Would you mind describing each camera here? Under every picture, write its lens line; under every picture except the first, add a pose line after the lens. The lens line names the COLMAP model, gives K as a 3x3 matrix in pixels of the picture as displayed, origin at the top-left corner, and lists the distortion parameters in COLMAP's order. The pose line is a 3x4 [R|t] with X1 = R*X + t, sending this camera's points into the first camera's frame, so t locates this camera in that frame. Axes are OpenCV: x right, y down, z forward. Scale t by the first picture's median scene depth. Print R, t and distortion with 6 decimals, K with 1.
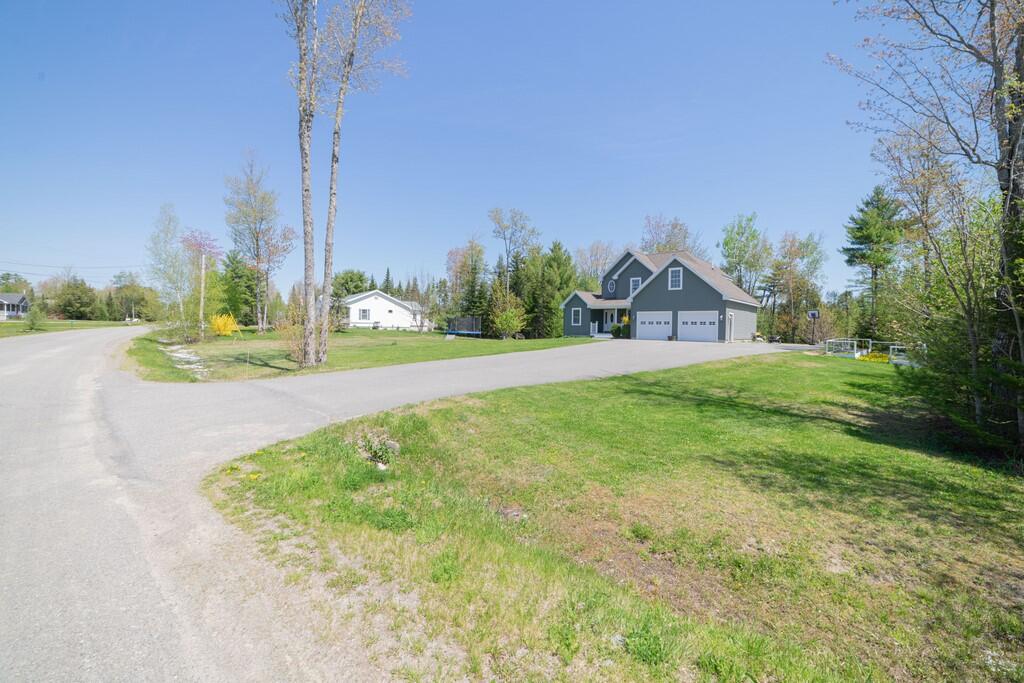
lens RADIAL K [[410.2, 0, 504.6], [0, 410.2, 337.9], [0, 0, 1]] dist [-0.089407, 0.038650]
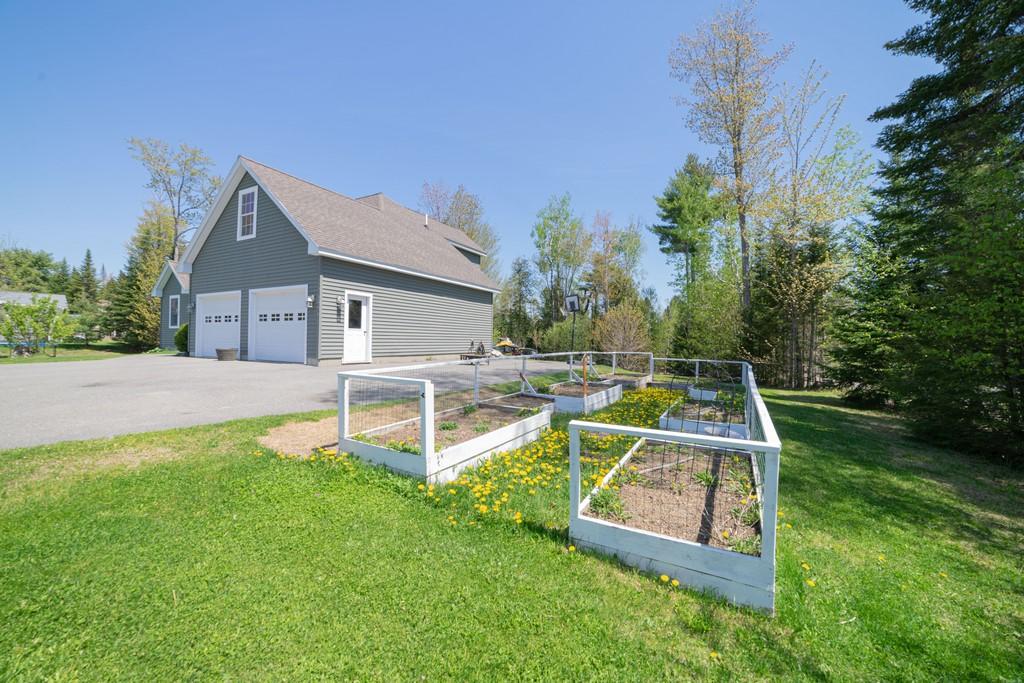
lens RADIAL K [[410.2, 0, 504.6], [0, 410.2, 337.9], [0, 0, 1]] dist [-0.089407, 0.038650]
pose [[0.959183, -0.002930, 0.282772, 0.391350], [0.010512, 0.999625, -0.025299, -0.002112], [-0.282592, 0.027239, 0.958853, 0.366585]]
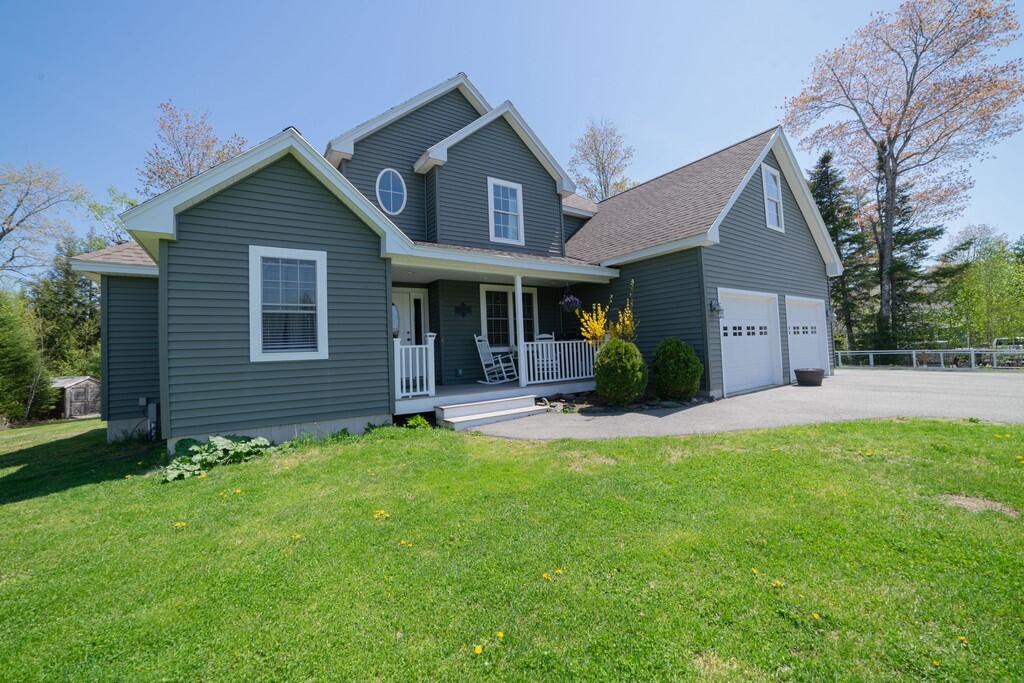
lens RADIAL K [[410.2, 0, 504.6], [0, 410.2, 337.9], [0, 0, 1]] dist [-0.089407, 0.038650]
pose [[0.210930, 0.008938, 0.977460, 0.041324], [0.071532, 0.997136, -0.024554, -0.027164], [-0.974880, 0.075099, 0.209687, 0.801074]]
